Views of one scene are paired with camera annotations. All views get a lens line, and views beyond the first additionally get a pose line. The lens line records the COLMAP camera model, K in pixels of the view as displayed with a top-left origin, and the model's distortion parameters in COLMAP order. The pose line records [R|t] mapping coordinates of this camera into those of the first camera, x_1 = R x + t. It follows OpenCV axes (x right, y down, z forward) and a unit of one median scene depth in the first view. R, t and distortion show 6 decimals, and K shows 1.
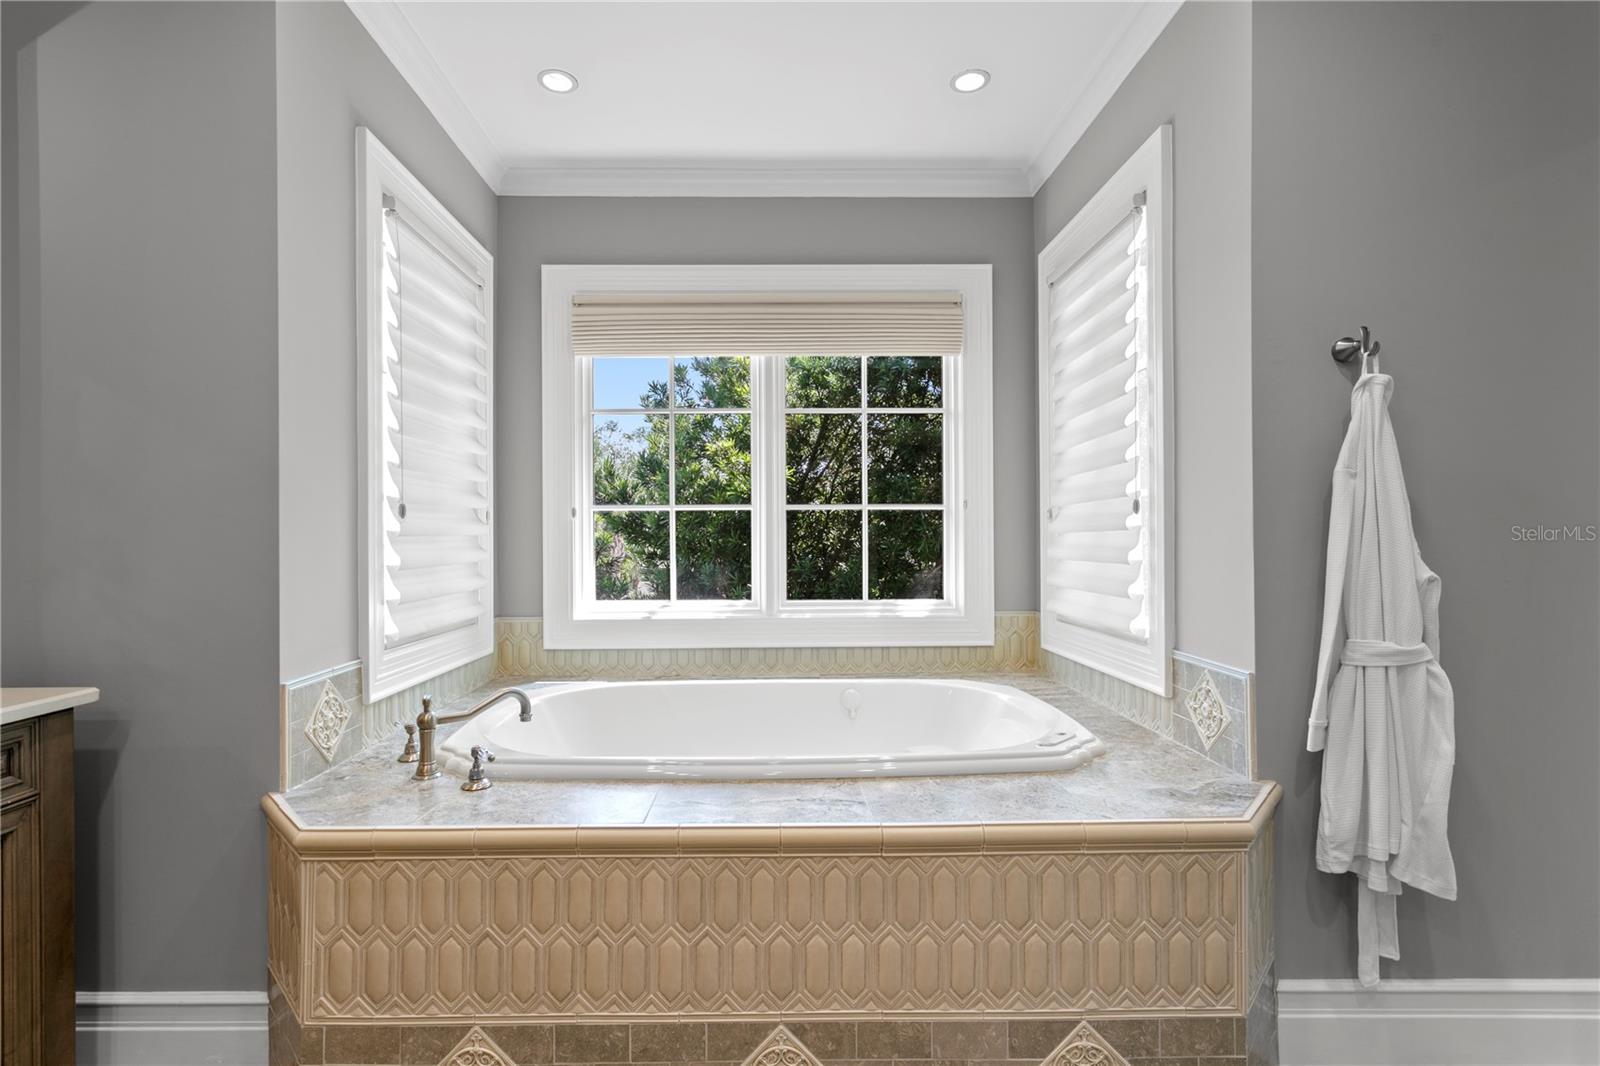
lens RADIAL K [[766.4, 0, 771.0], [0, 766.4, 536.9], [0, 0, 1]] dist [0.004085, -0.000042]
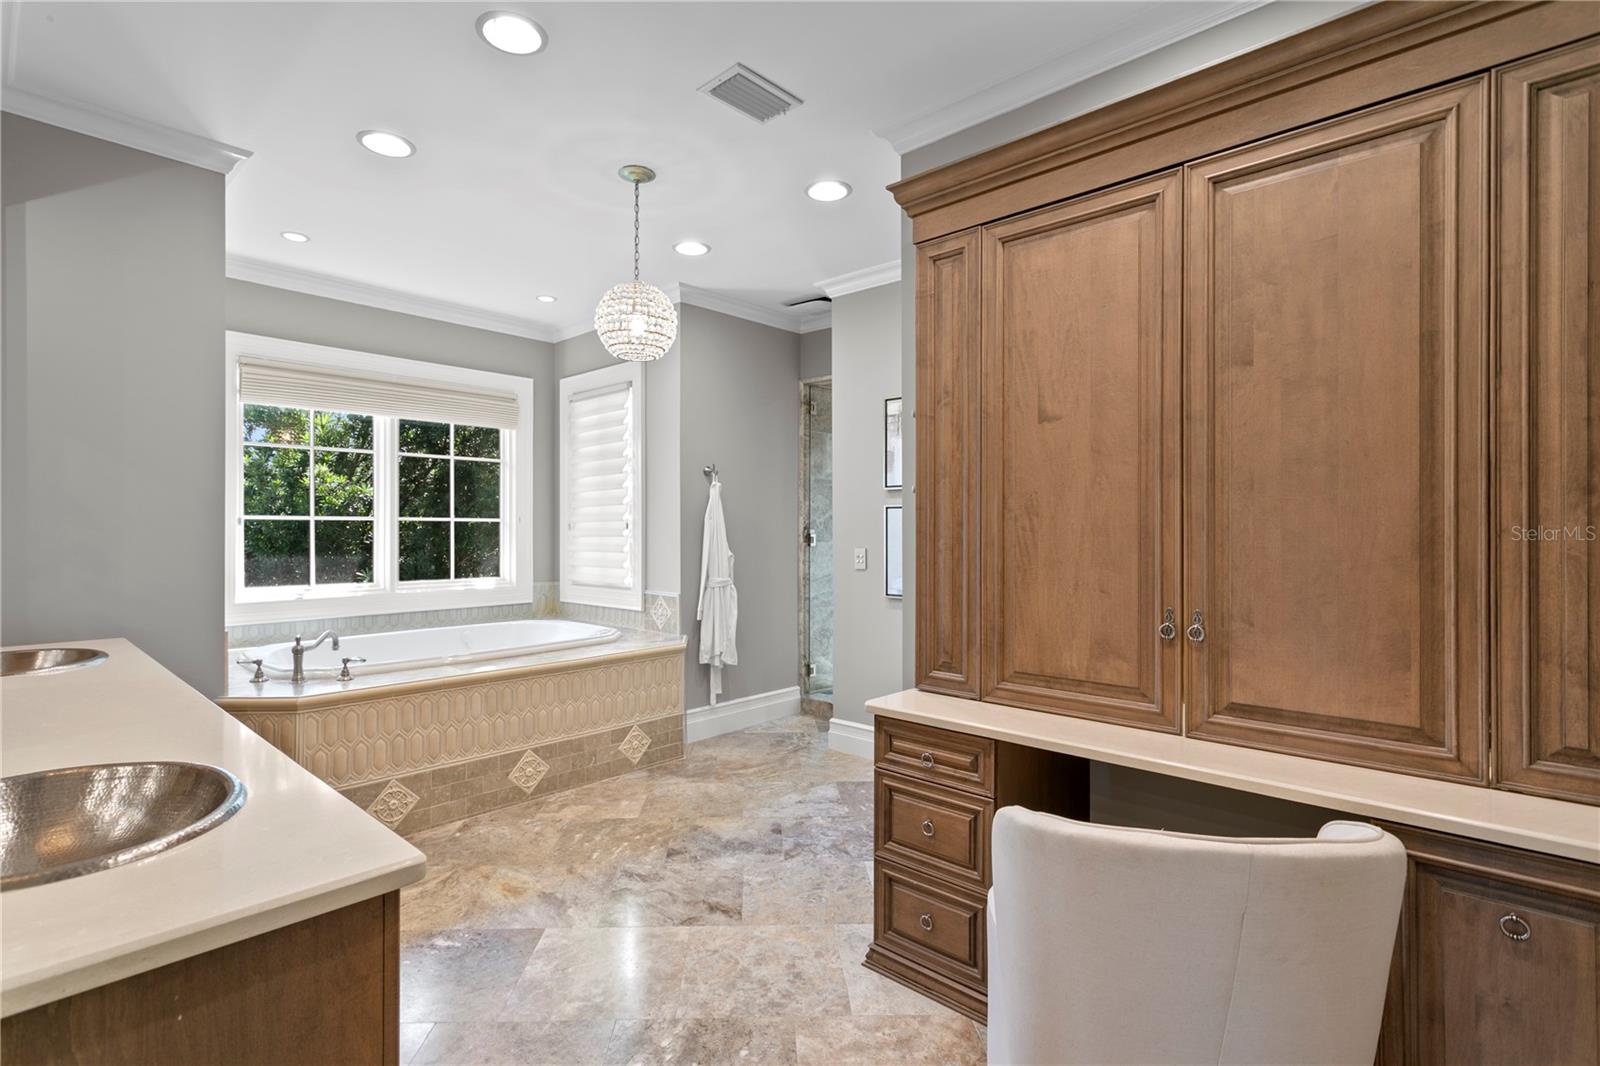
lens RADIAL K [[766.4, 0, 771.0], [0, 766.4, 536.9], [0, 0, 1]] dist [0.004085, -0.000042]
pose [[0.697229, -0.000307, 0.716848, -0.892463], [-0.006042, 0.999962, 0.006304, -0.028362], [-0.716823, -0.008726, 0.697201, -0.901599]]
